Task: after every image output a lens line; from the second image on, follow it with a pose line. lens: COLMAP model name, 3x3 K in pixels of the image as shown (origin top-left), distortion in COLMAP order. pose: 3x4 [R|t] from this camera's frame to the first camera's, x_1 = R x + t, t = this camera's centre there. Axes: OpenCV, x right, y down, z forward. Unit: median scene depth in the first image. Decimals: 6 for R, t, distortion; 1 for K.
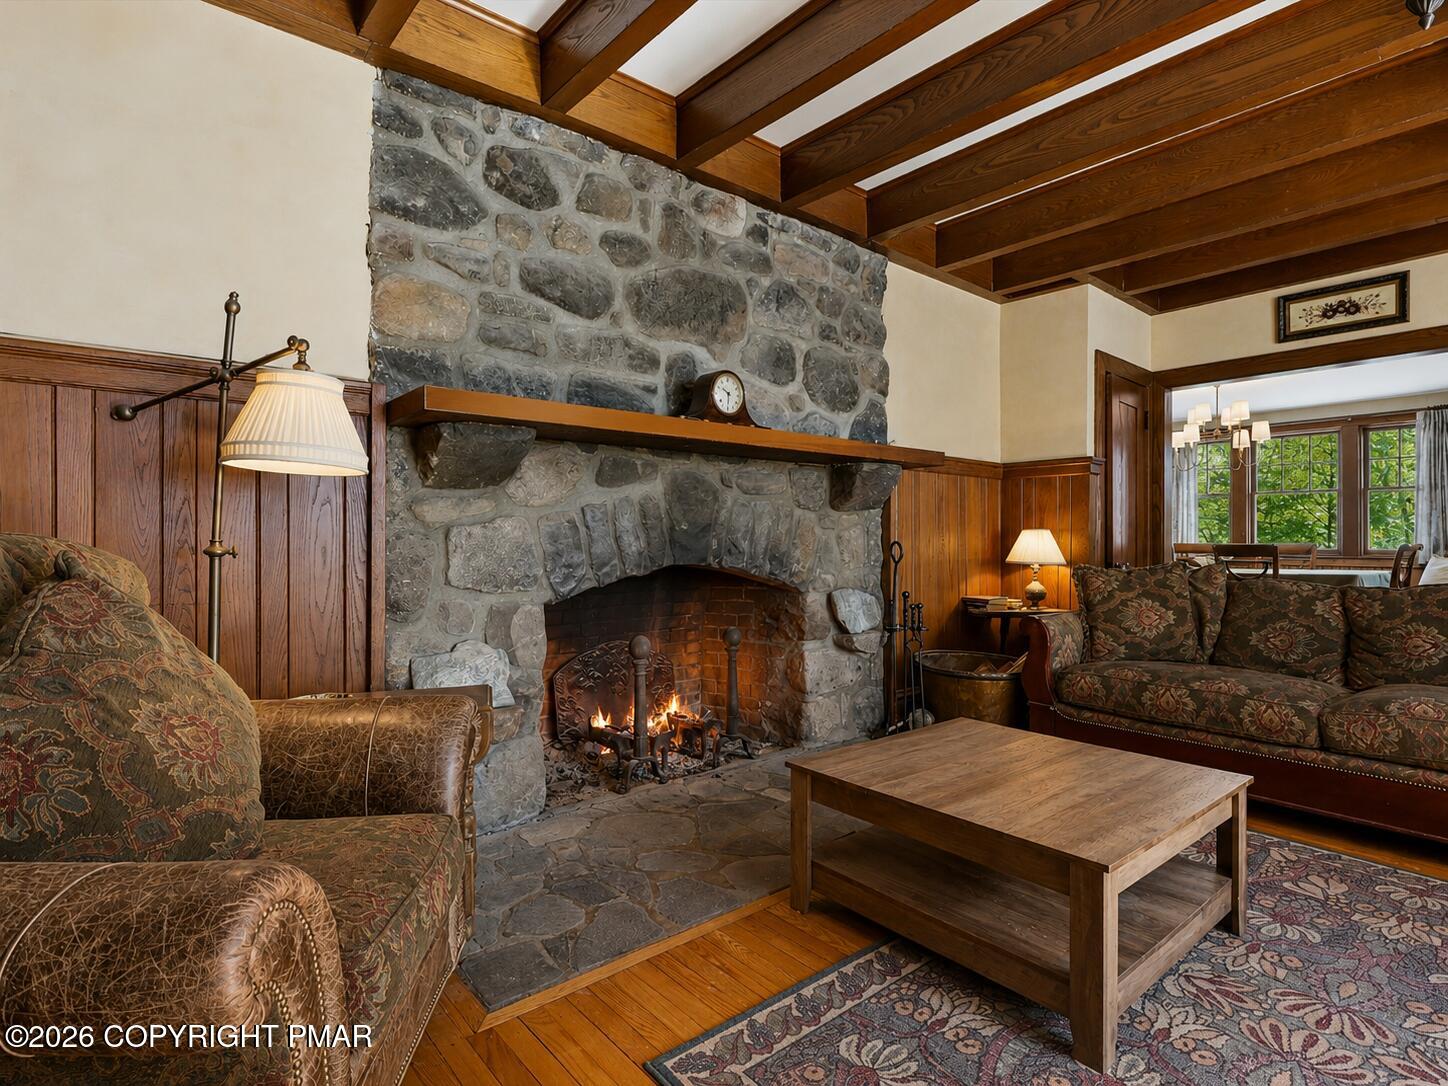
lens RADIAL K [[748.1, 0, 710.0], [0, 748.1, 541.7], [0, 0, 1]] dist [-0.003233, -0.001001]
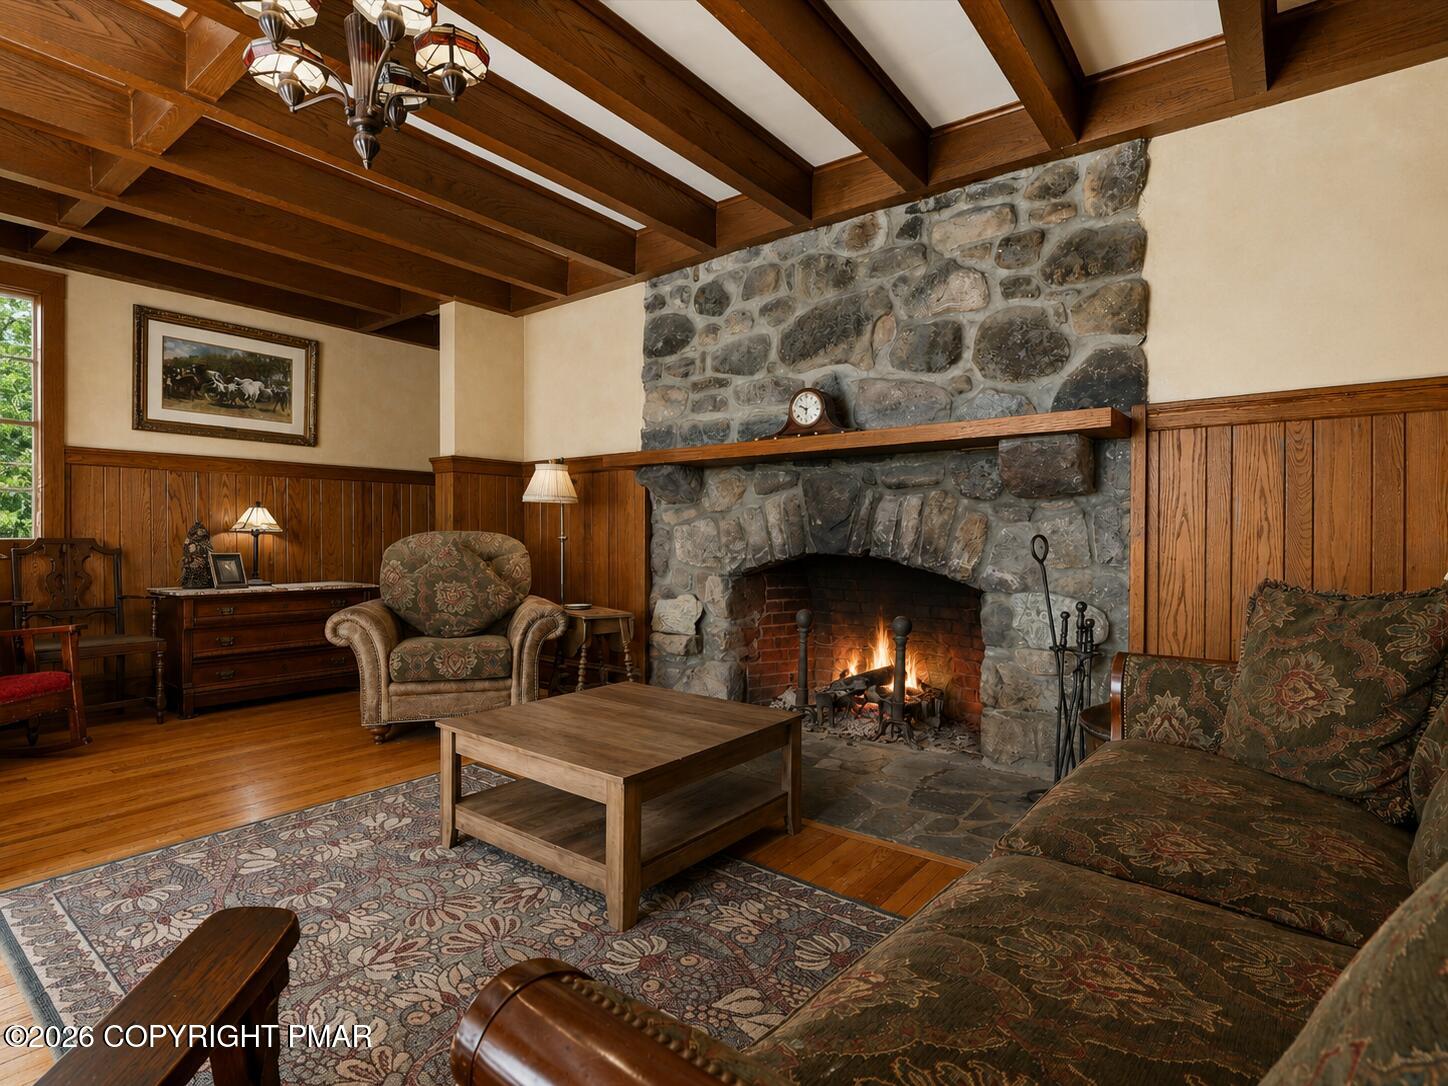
lens RADIAL K [[748.1, 0, 710.0], [0, 748.1, 541.7], [0, 0, 1]] dist [-0.003233, -0.001001]
pose [[0.209670, 0.004465, -0.977762, 0.930409], [-0.011030, 0.999937, 0.002201, 0.008243], [0.977710, 0.010323, 0.209706, 0.500543]]
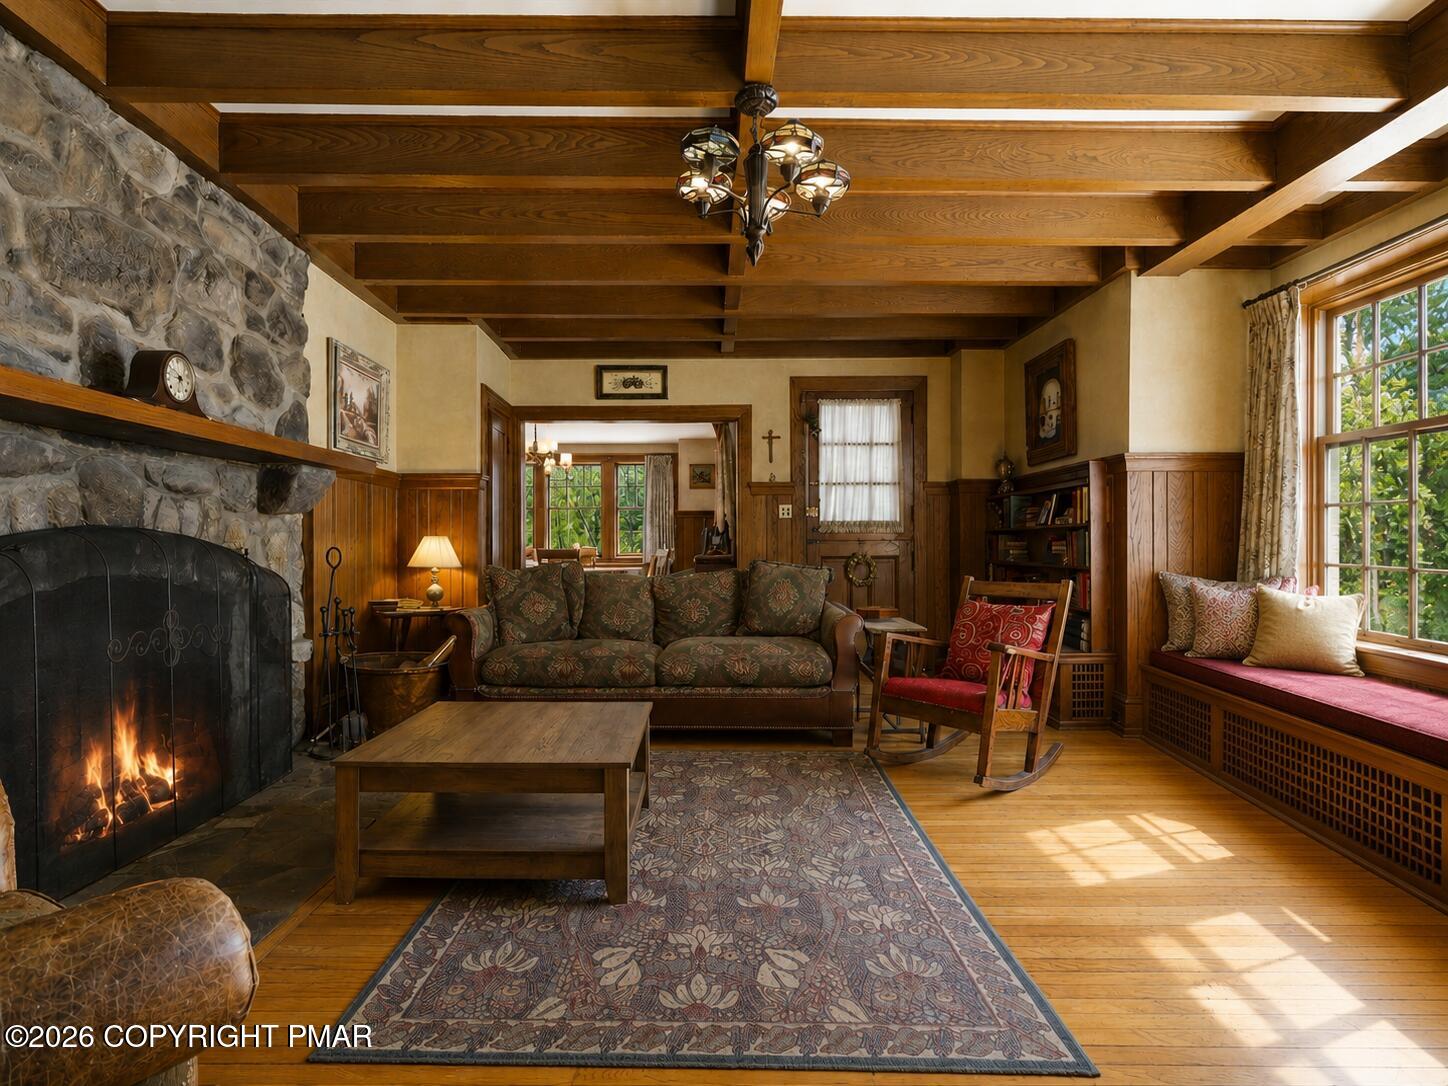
lens RADIAL K [[767.9, 0, 725.1], [0, 767.9, 530.7], [0, 0, 1]] dist [0.000657, 0.000785]
pose [[0.616920, 0.014181, 0.786898, -0.234698], [0.002981, 0.999788, -0.020355, 0.000237], [-0.787020, 0.014903, 0.616747, -0.045404]]
